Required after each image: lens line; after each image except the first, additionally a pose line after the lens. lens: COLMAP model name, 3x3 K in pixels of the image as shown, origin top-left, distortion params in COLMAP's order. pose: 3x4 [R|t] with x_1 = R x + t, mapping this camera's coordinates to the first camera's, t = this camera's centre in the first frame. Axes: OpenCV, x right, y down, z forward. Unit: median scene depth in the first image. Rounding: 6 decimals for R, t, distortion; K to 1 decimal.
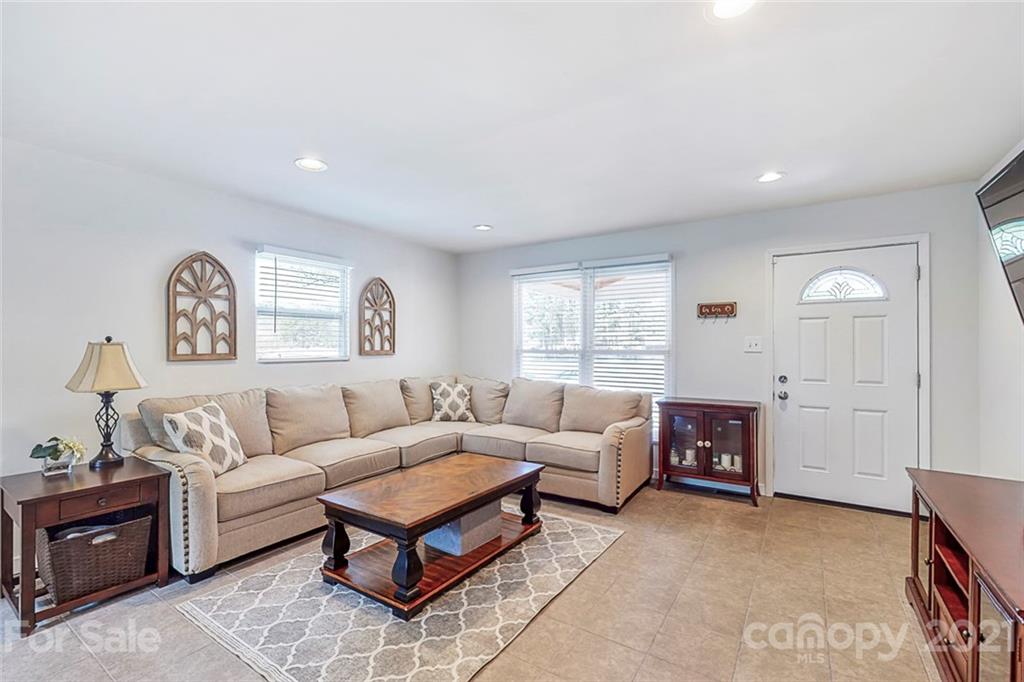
lens RADIAL K [[448.1, 0, 511.6], [0, 448.1, 342.6], [0, 0, 1]] dist [-0.000532, 0.000251]
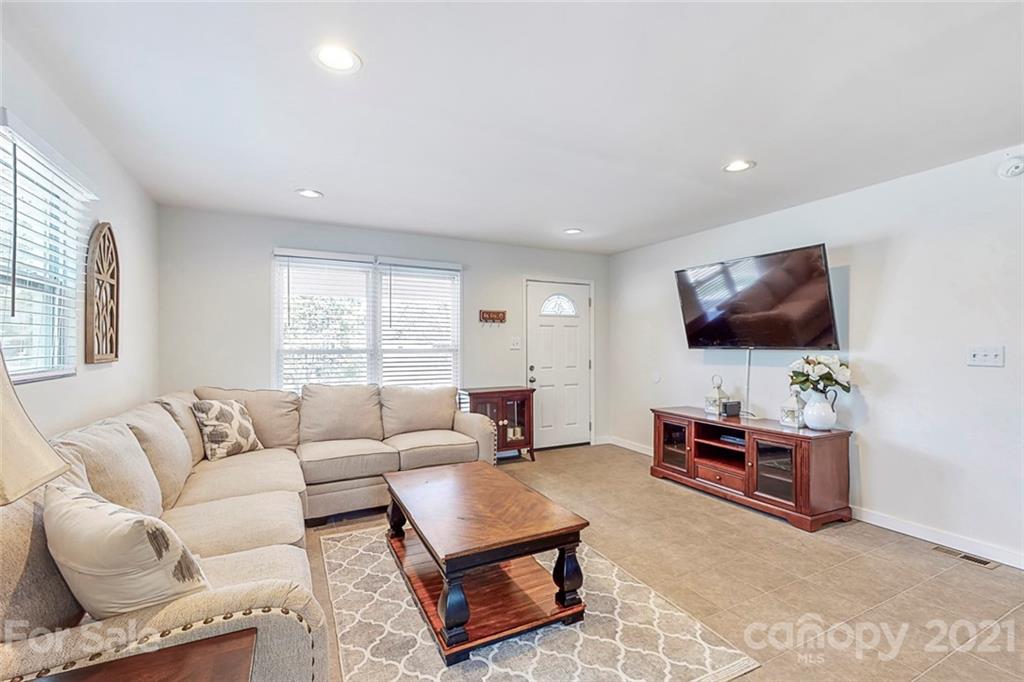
lens RADIAL K [[449.9, 0, 512.8], [0, 449.9, 336.8], [0, 0, 1]] dist [0.003059, 0.000249]
pose [[0.490343, 0.013175, 0.871430, -0.750220], [-0.004625, 0.999911, -0.012515, 0.001065], [-0.871517, 0.002106, 0.490360, 0.401872]]
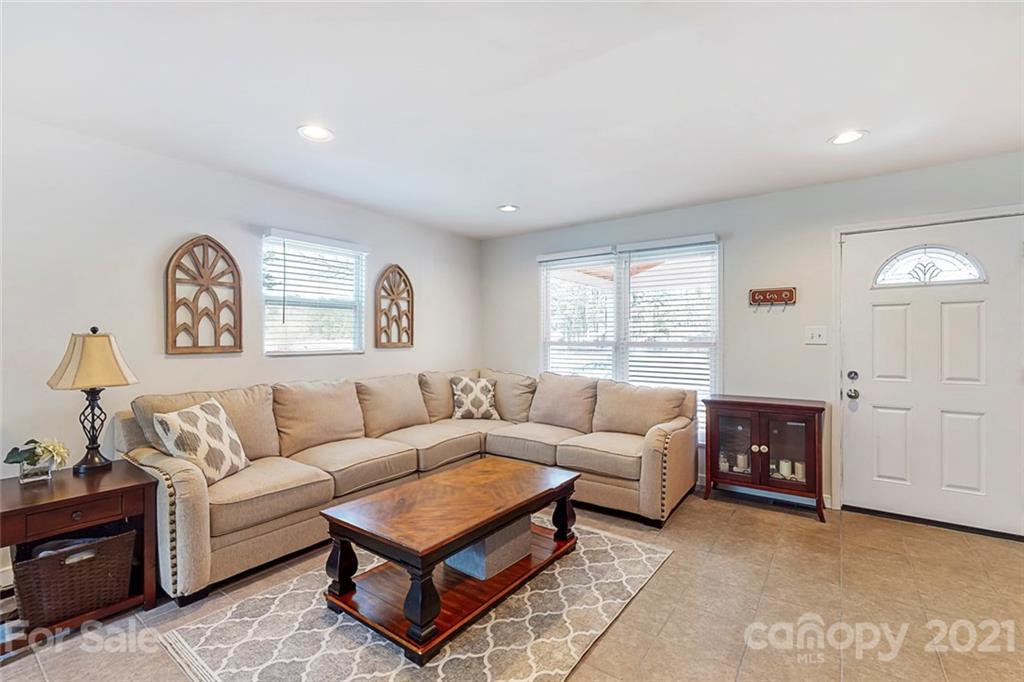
lens RADIAL K [[449.9, 0, 512.8], [0, 449.9, 336.8], [0, 0, 1]] dist [0.003059, 0.000249]
pose [[0.998939, -0.001278, -0.046038, -0.015214], [0.001468, 0.999990, 0.004104, 0.002707], [0.046032, -0.004167, 0.998931, 0.107764]]
